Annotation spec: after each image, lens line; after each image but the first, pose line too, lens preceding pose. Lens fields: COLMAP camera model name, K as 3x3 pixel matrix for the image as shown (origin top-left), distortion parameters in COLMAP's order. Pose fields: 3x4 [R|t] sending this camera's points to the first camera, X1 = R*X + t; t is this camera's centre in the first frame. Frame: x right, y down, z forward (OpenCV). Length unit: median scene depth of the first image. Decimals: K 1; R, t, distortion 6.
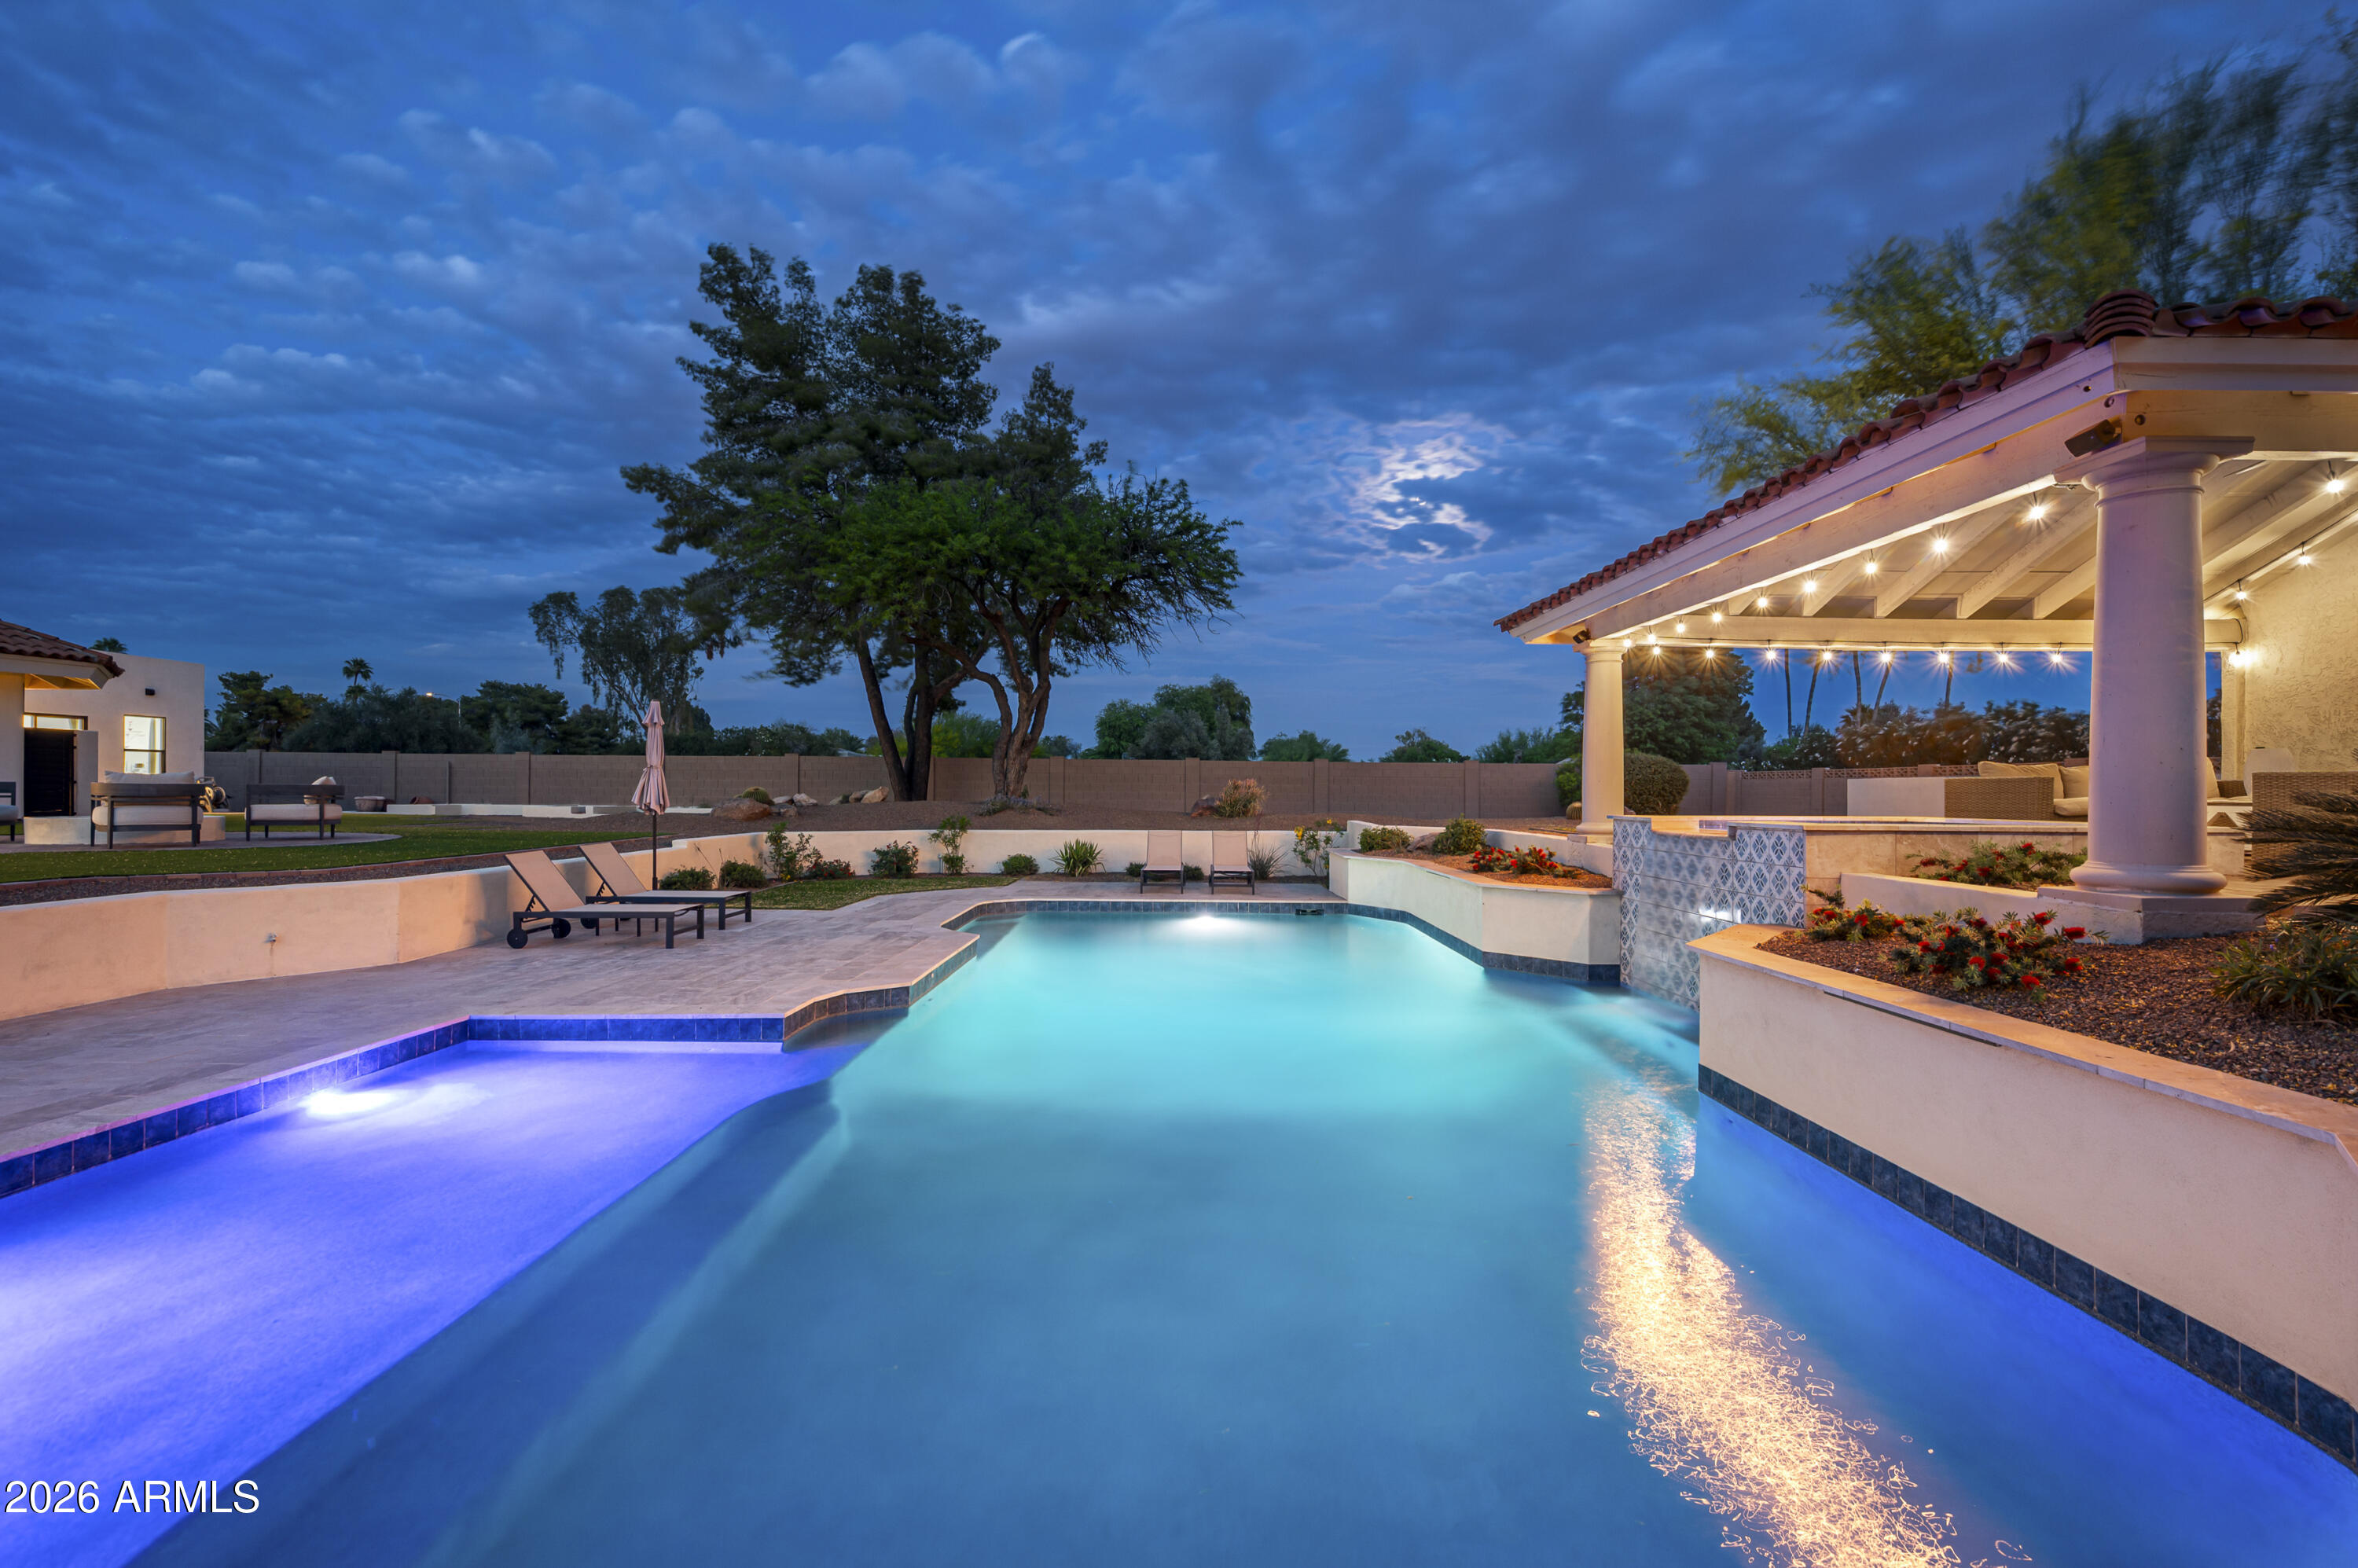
lens RADIAL K [[1009.3, 0, 1180.3], [0, 1009.3, 790.9], [0, 0, 1]] dist [0.002699, 0.000387]
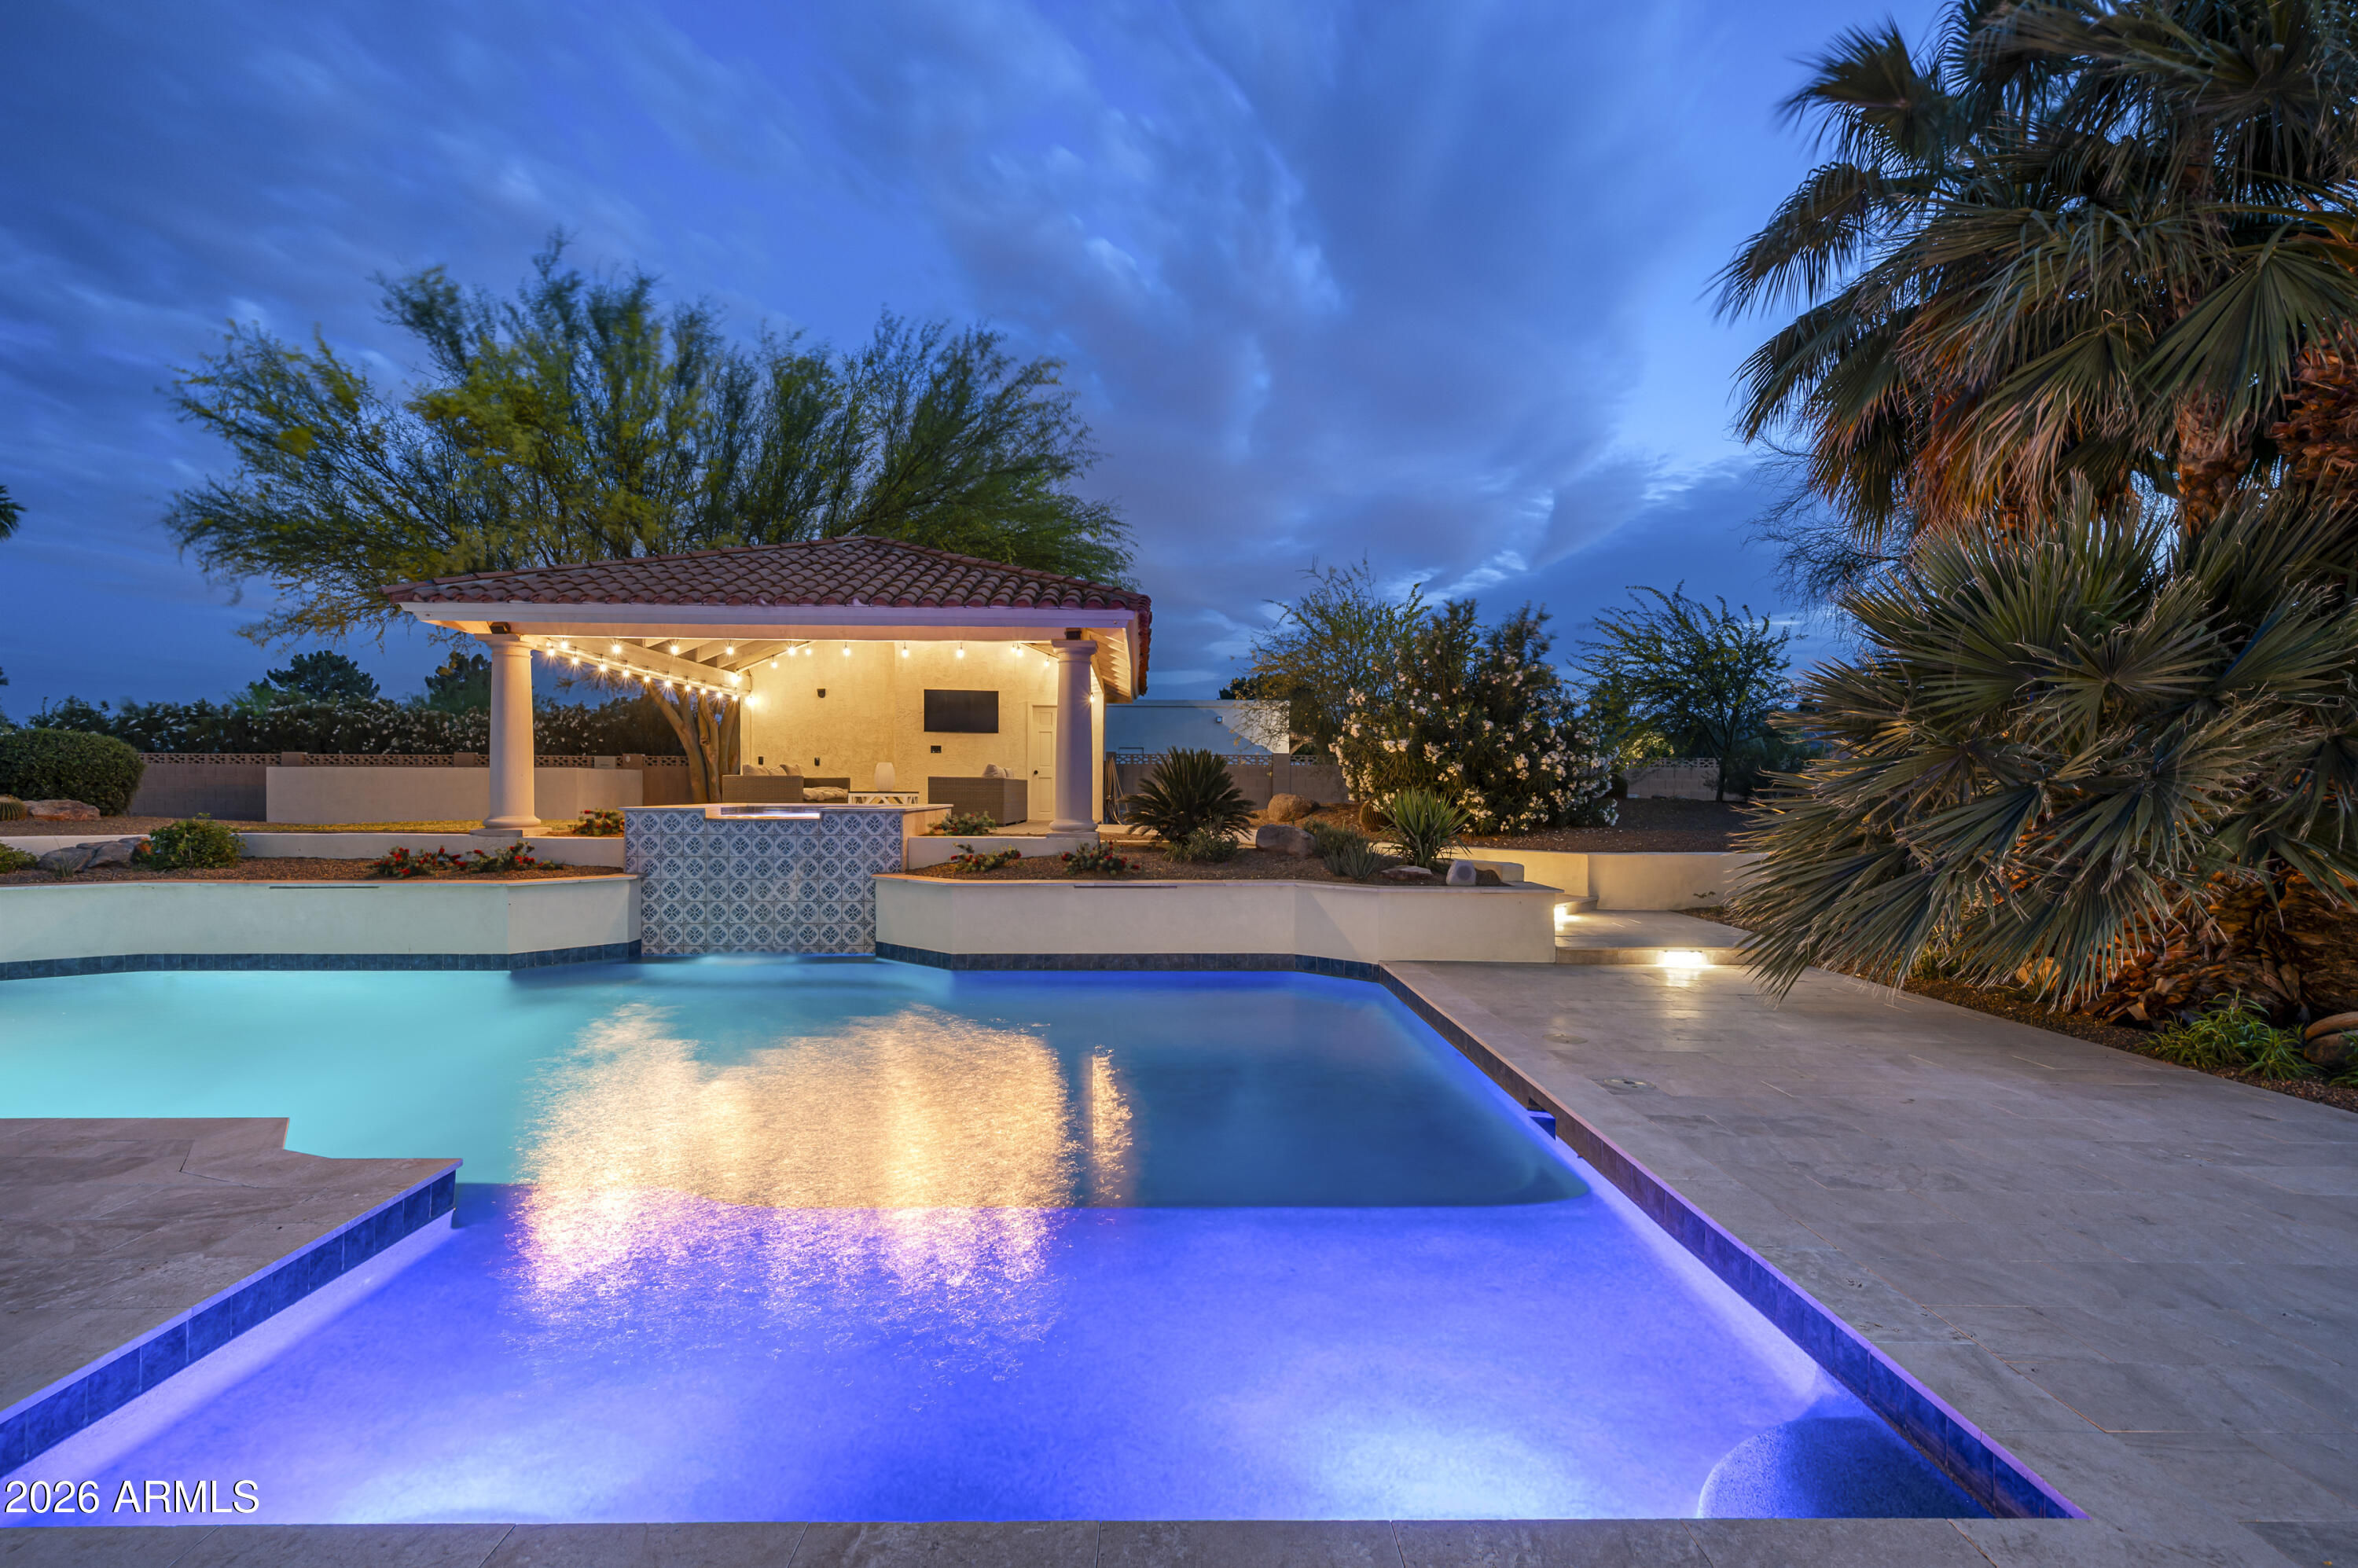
lens RADIAL K [[1062.3, 0, 1172.3], [0, 1062.3, 790.3], [0, 0, 1]] dist [0.002894, 0.000484]
pose [[-0.025122, -0.007106, 0.999659, -0.364906], [-0.007781, 0.999946, 0.006913, -0.003551], [-0.999654, -0.007604, -0.025176, 0.205048]]
